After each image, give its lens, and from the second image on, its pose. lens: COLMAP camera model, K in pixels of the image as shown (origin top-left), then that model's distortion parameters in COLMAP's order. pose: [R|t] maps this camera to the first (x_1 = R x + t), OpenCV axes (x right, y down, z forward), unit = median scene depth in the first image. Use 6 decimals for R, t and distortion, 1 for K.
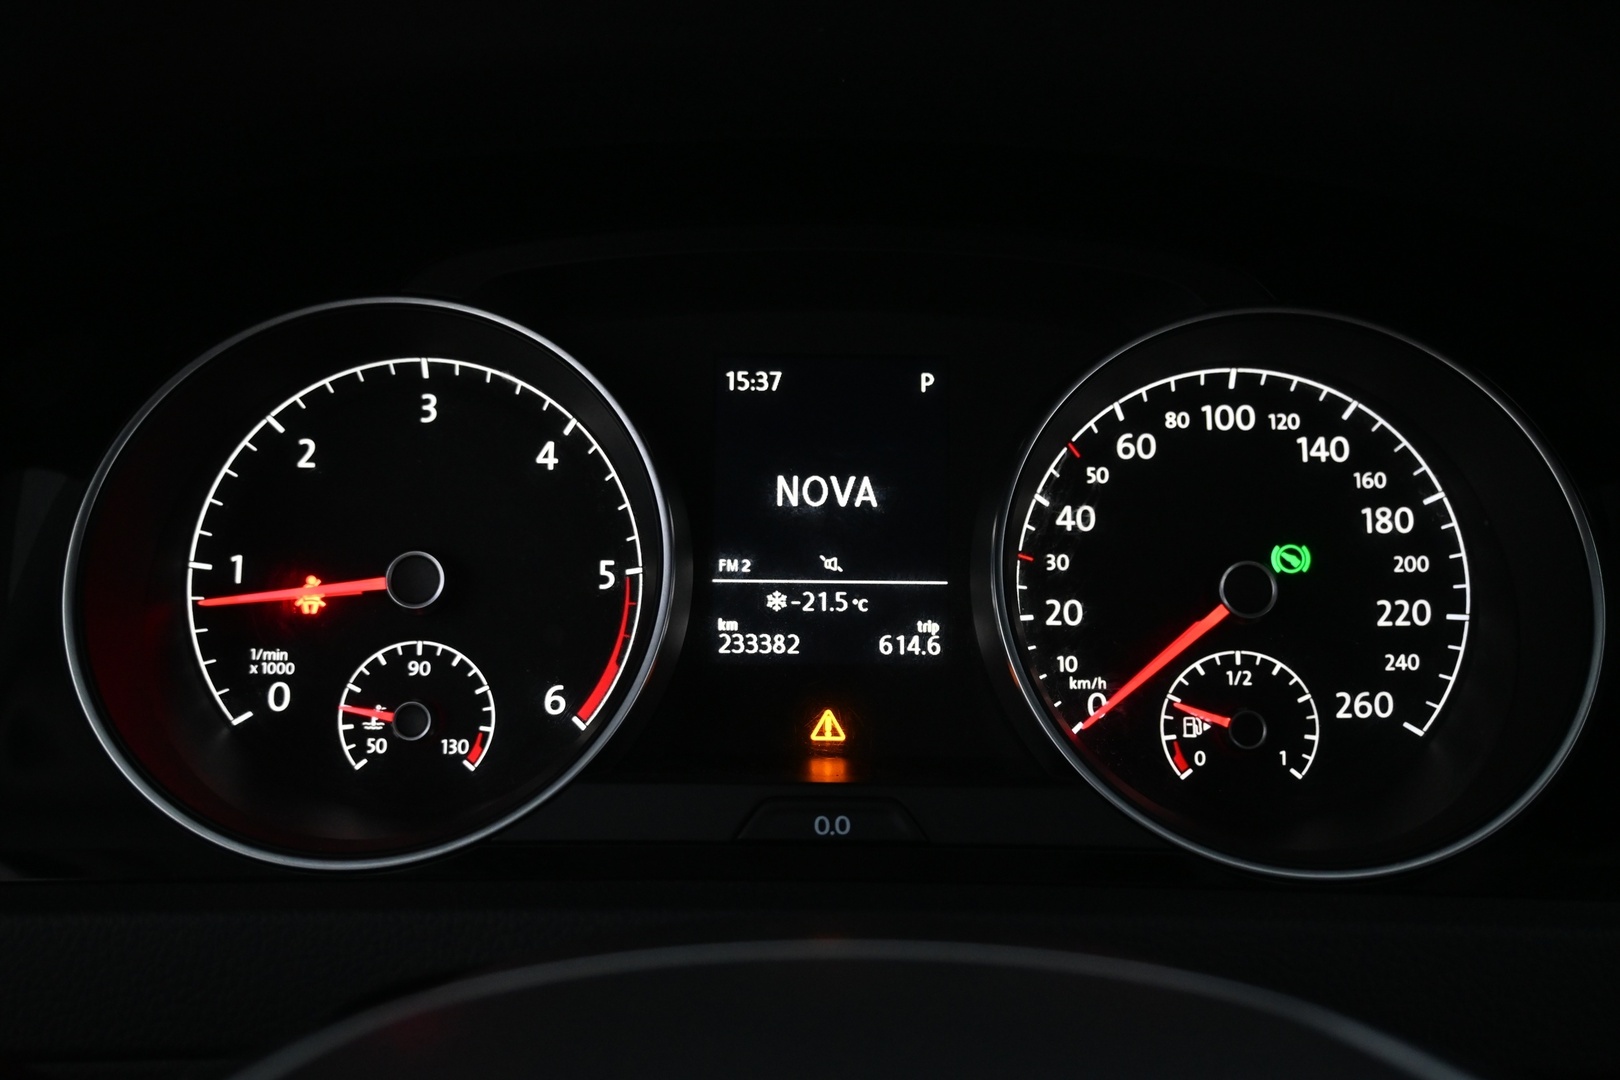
lens RADIAL K [[1458.4, 0, 810.0], [0, 1458.4, 540.0], [0, 0, 1]] dist [0.001518, -0.000361]
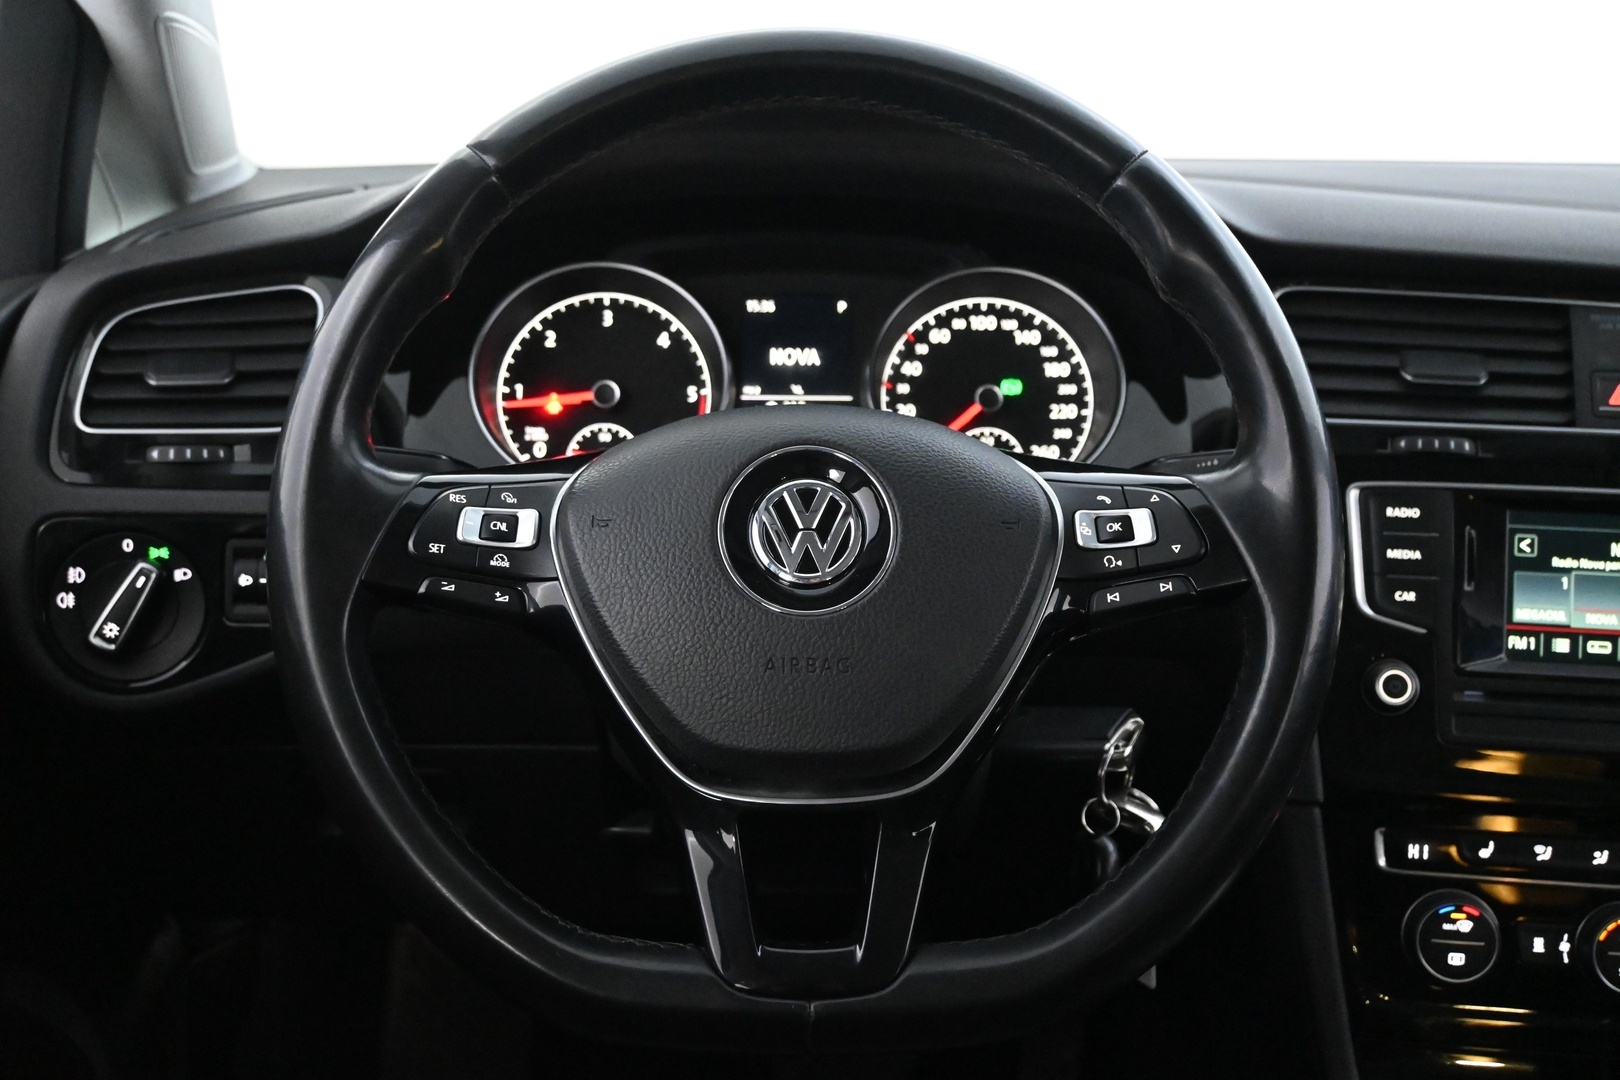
lens RADIAL K [[1937.2, 0, 810.0], [0, 1937.2, 540.0], [0, 0, 1]] dist [-0.003008, -0.011055]
pose [[0.999813, -0.001454, 0.019292, -0.021926], [0.003084, 0.996400, -0.084723, 0.477471], [-0.019099, 0.084767, 0.996218, -1.813642]]
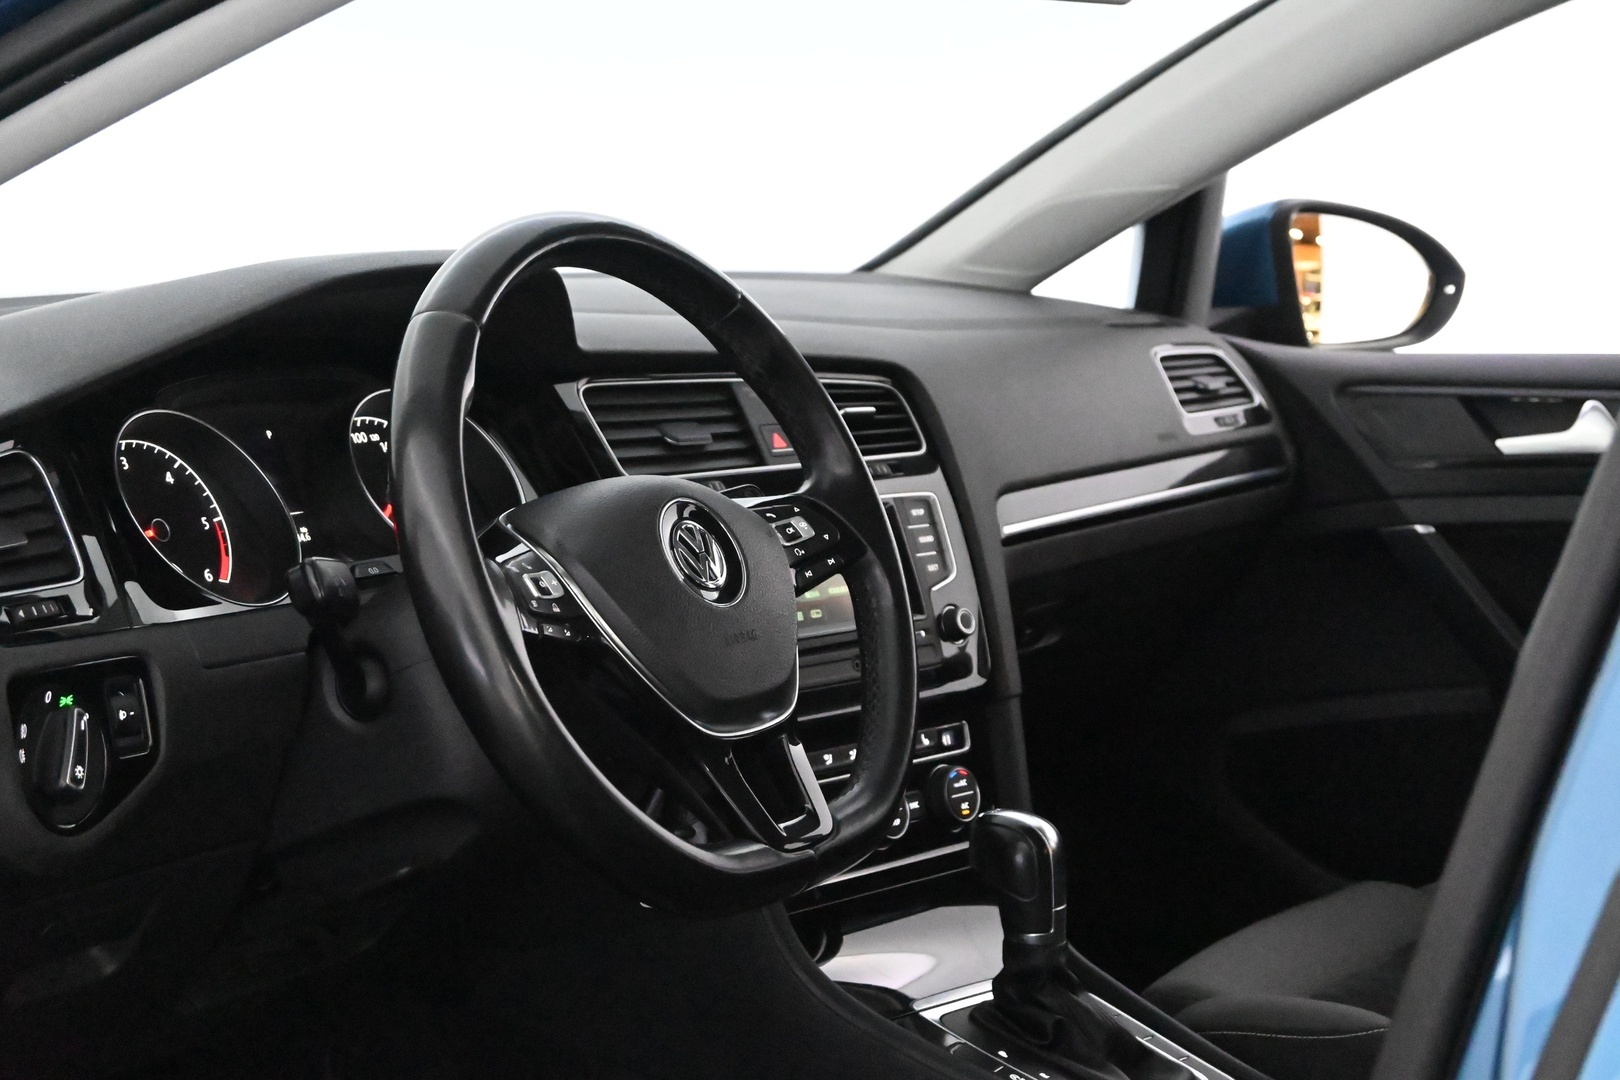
lens RADIAL K [[3078.9, 0, 810.0], [0, 3078.9, 540.0], [0, 0, 1]] dist [-0.007801, -0.066714]
pose [[0.531612, -0.109160, 0.839924, -3.765371], [0.264752, 0.963385, -0.042364, 0.514307], [-0.804546, 0.244893, 0.541048, -2.435539]]
